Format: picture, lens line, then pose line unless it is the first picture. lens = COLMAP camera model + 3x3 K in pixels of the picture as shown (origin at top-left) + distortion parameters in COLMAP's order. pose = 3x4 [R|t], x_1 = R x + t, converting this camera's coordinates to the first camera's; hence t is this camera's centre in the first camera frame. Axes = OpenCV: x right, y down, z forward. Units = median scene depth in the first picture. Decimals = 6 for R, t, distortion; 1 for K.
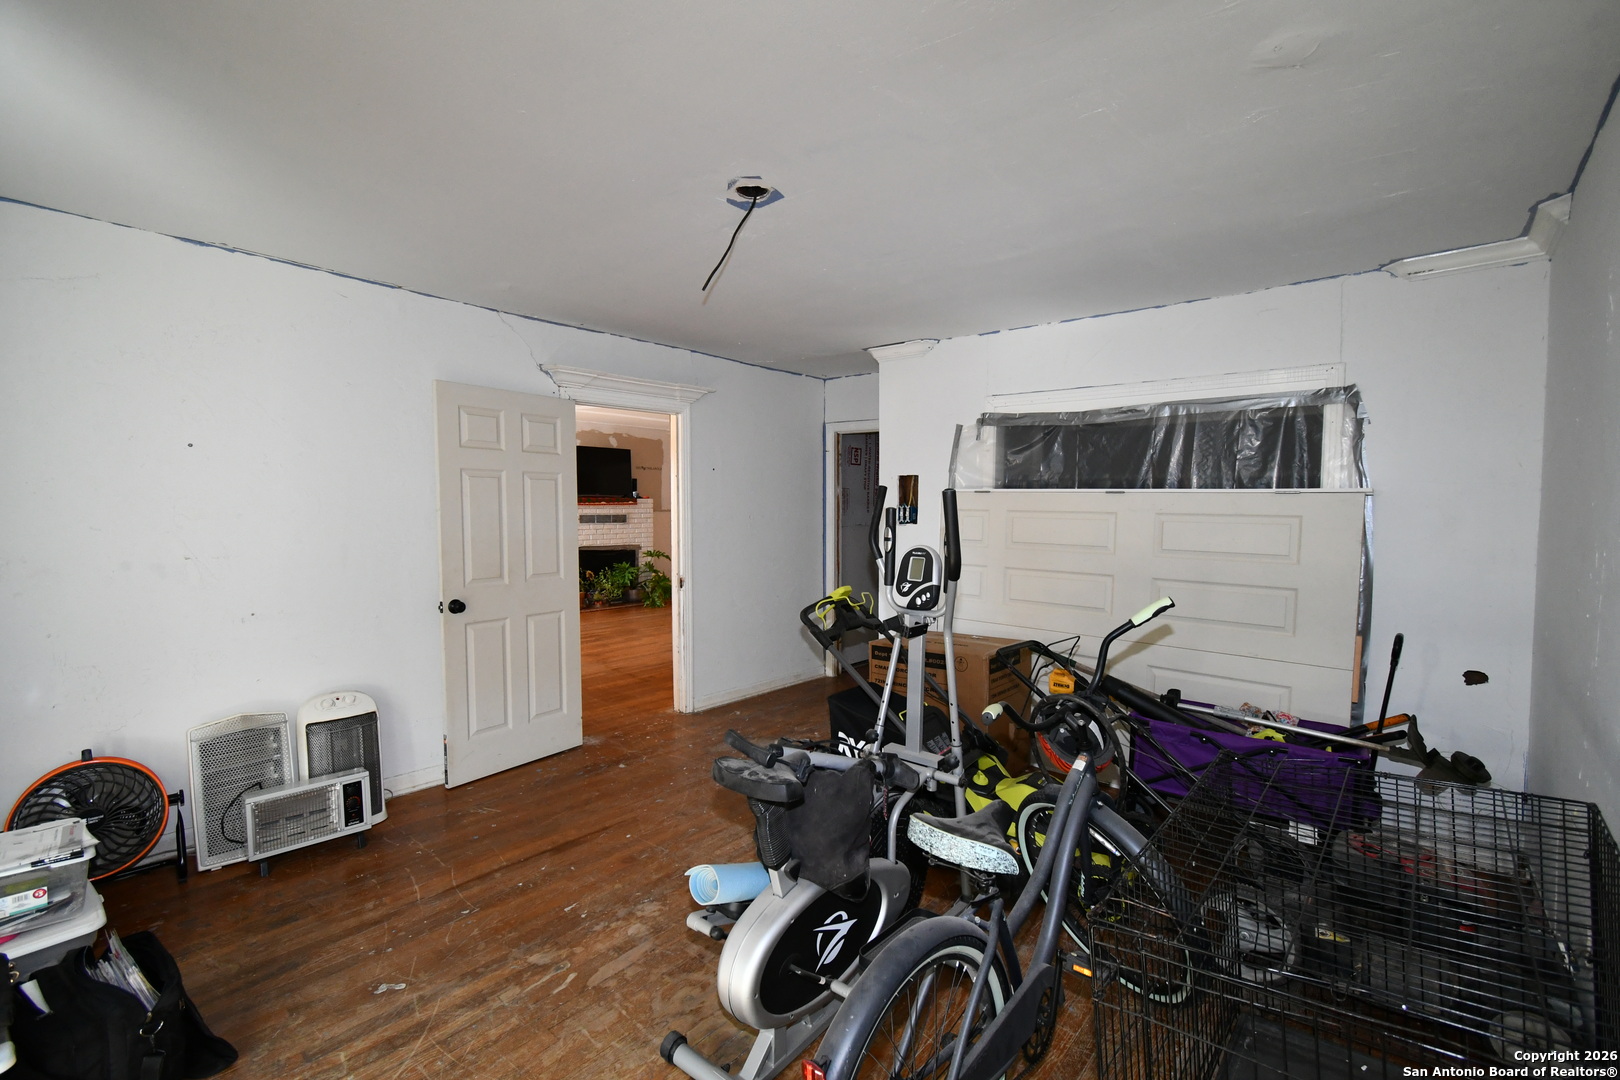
lens RADIAL K [[714.3, 0, 810.7], [0, 714.3, 548.5], [0, 0, 1]] dist [0.003799, -0.002686]
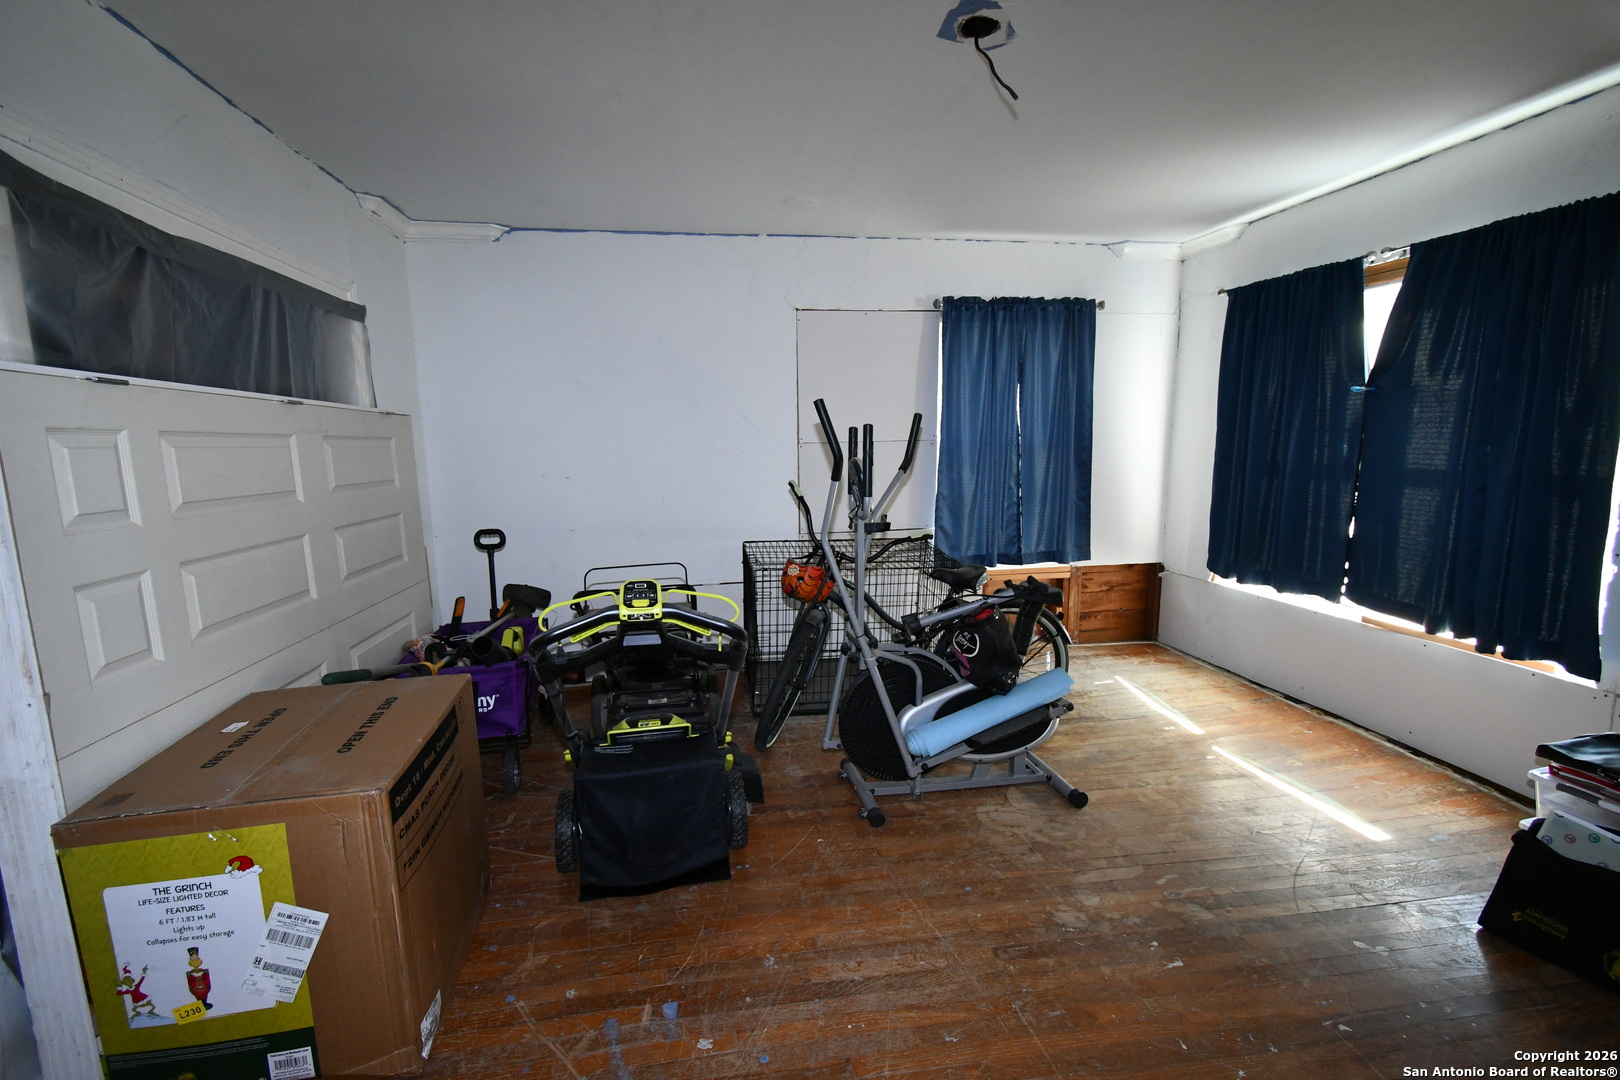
lens RADIAL K [[714.3, 0, 810.7], [0, 714.3, 548.5], [0, 0, 1]] dist [0.003799, -0.002686]
pose [[-0.766679, -0.094563, 0.635029, -0.519677], [0.044672, 0.978840, 0.199694, -0.091938], [-0.640475, 0.181469, -0.746231, 1.872430]]
